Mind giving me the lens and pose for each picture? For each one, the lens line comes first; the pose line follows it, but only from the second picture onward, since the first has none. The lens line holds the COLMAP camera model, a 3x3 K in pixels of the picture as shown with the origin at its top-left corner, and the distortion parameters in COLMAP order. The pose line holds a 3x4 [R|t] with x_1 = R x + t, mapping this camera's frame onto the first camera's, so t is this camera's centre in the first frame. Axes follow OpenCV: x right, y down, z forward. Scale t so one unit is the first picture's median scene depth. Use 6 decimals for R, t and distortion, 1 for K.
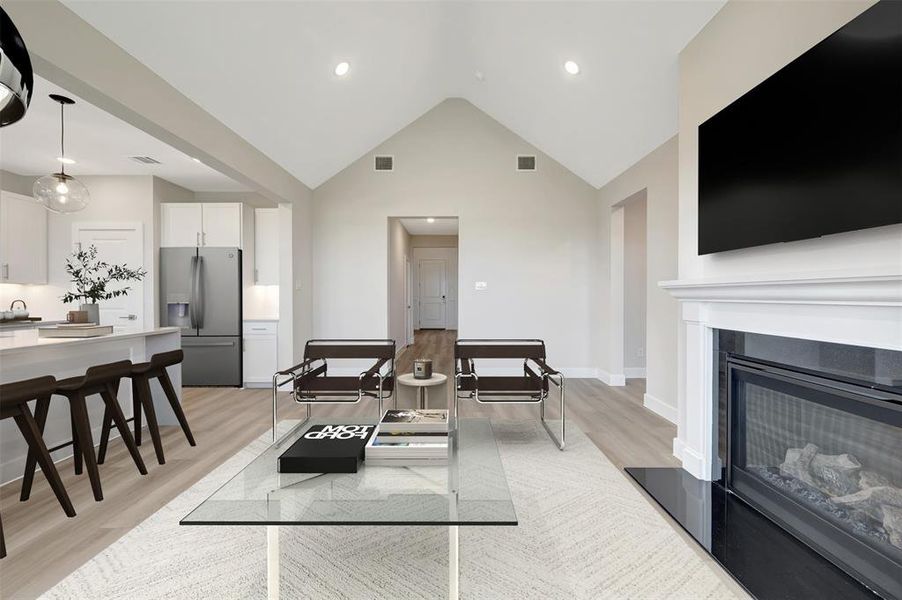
lens RADIAL K [[359.6, 0, 446.0], [0, 359.6, 300.5], [0, 0, 1]] dist [-0.000412, -0.000289]
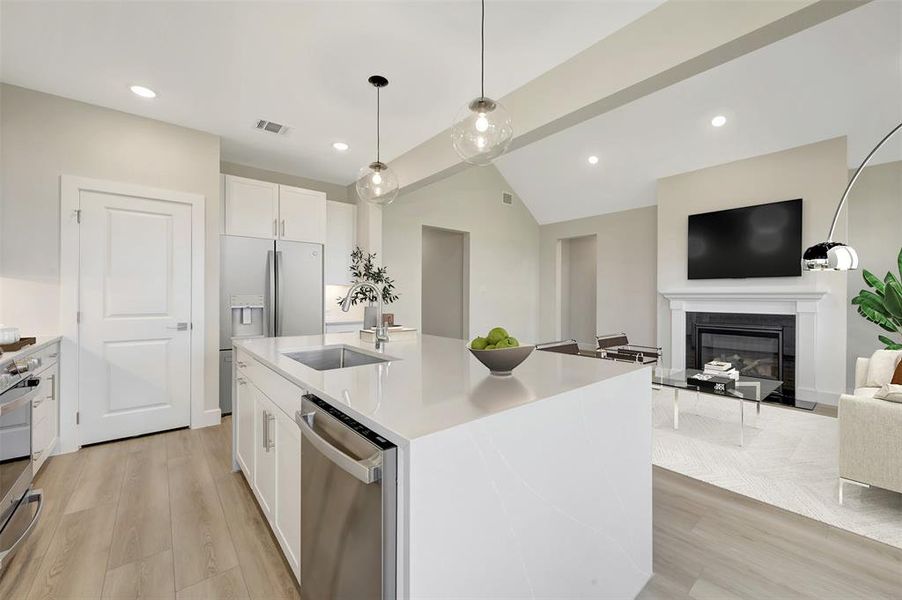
lens RADIAL K [[359.6, 0, 450.7], [0, 359.6, 300.5], [0, 0, 1]] dist [-0.000412, -0.000289]
pose [[0.752807, -0.008460, 0.658186, -1.228440], [0.005000, 0.999962, 0.007135, -0.013228], [-0.658222, -0.002080, 0.752821, 0.170647]]
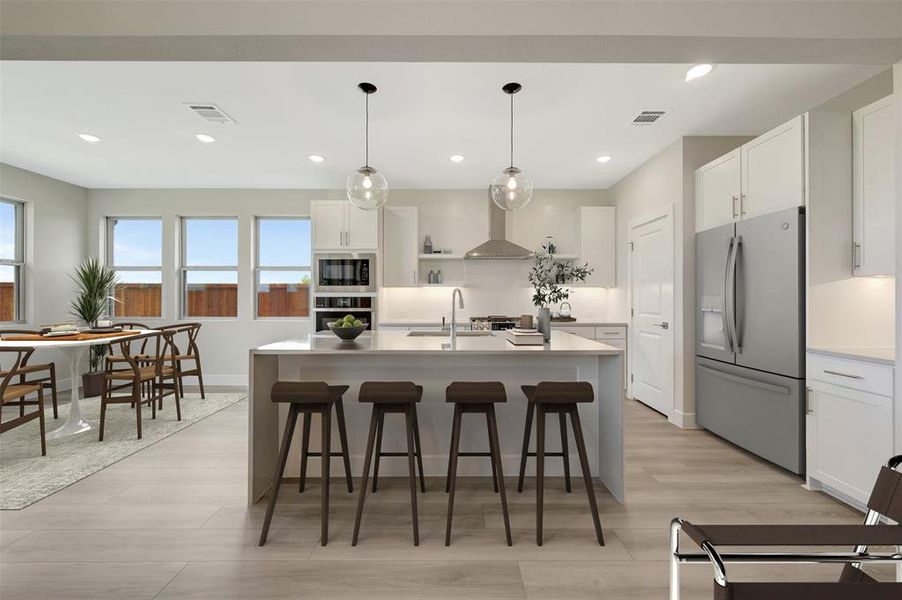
lens RADIAL K [[376.2, 0, 446.2], [0, 376.2, 296.6], [0, 0, 1]] dist [0.013593, 0.000179]
pose [[0.016762, -0.006423, -0.999839, -0.066698], [-0.010023, 0.999928, -0.006592, -0.012585], [0.999809, 0.010131, 0.016697, 0.662471]]
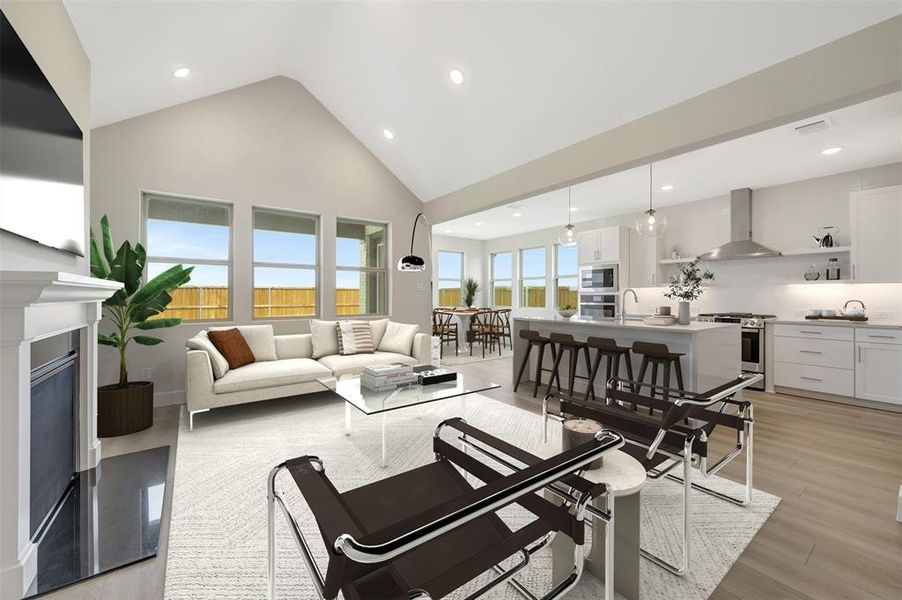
lens RADIAL K [[359.6, 0, 456.3], [0, 359.6, 292.1], [0, 0, 1]] dist [-0.000412, -0.000289]
pose [[-0.780947, -0.008064, -0.624545, 0.312049], [-0.005918, 0.999967, -0.005512, -0.017223], [0.624569, -0.000608, -0.780969, 1.311018]]
